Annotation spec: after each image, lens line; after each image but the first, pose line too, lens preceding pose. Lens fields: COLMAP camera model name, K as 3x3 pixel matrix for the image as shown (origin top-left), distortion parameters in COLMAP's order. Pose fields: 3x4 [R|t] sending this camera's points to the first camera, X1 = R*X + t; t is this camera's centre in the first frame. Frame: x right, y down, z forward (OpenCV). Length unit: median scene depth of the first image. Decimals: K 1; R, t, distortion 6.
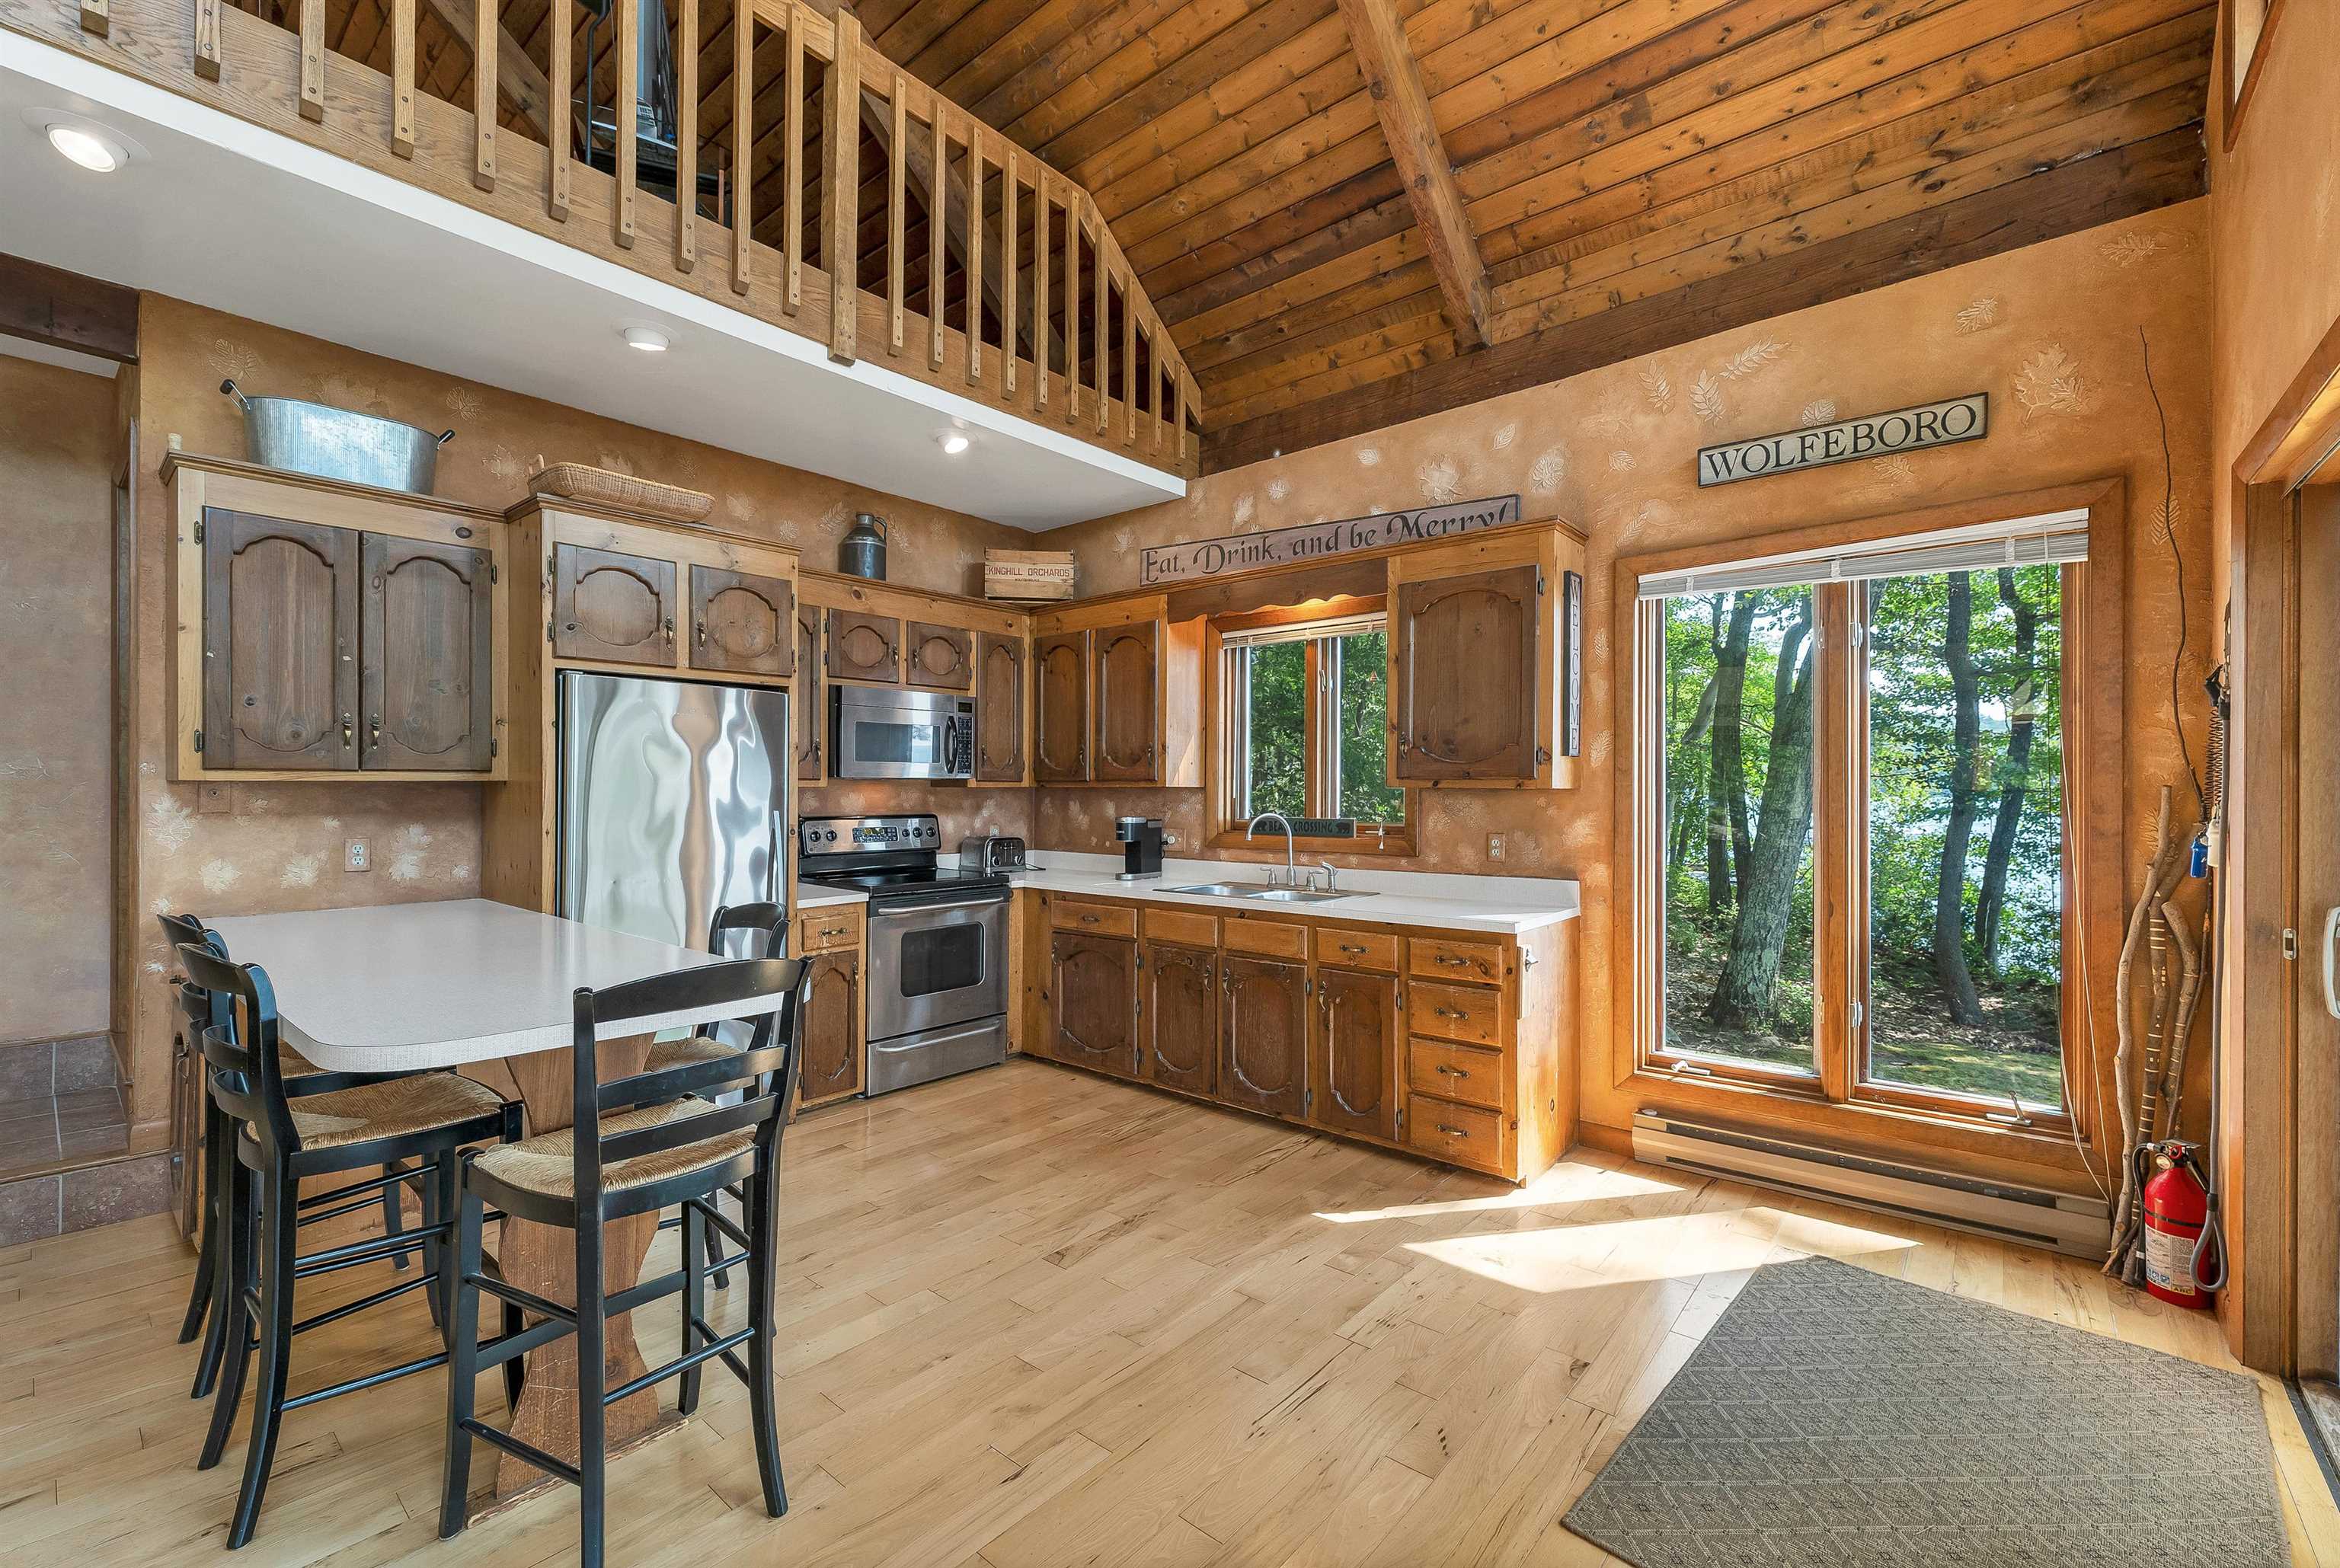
lens RADIAL K [[982.8, 0, 1094.0], [0, 982.8, 790.5], [0, 0, 1]] dist [-0.001085, 0.000517]
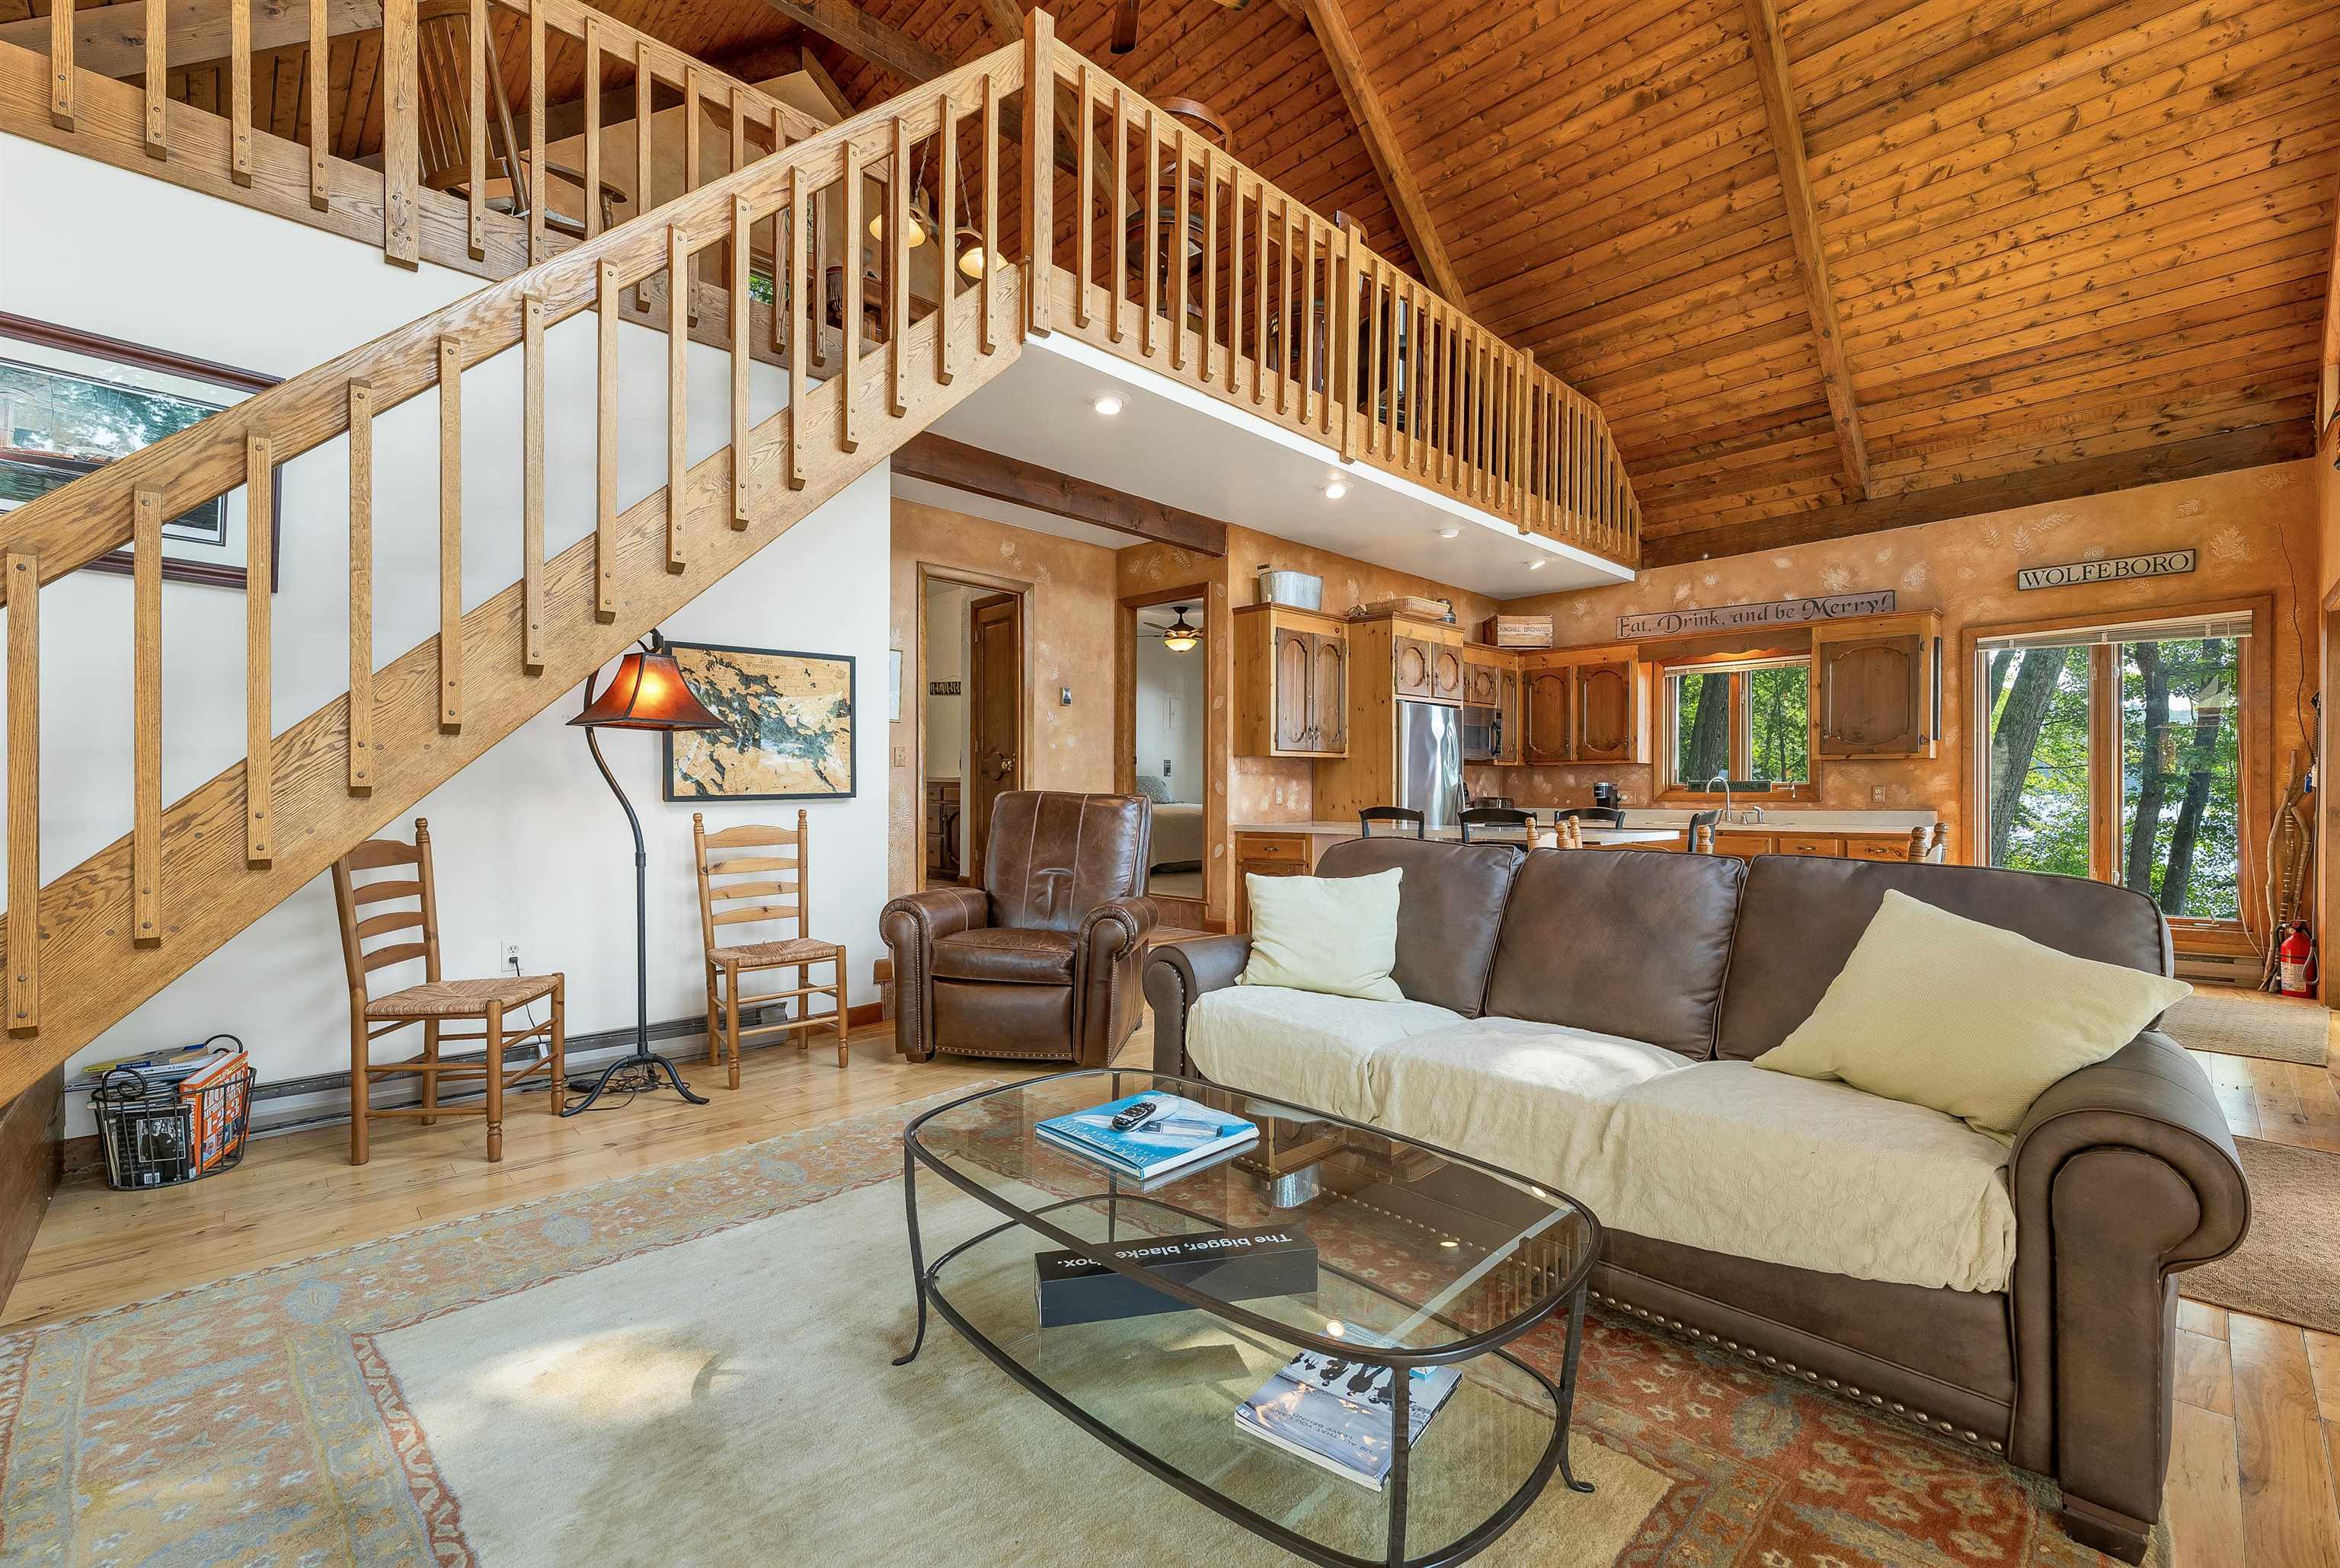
lens RADIAL K [[982.8, 0, 1094.4], [0, 982.8, 794.9], [0, 0, 1]] dist [-0.001085, 0.000517]
pose [[0.995923, -0.003903, -0.090123, -0.840094], [0.004211, 0.999986, 0.003223, 0.050175], [0.090109, -0.003589, 0.995925, -0.876799]]
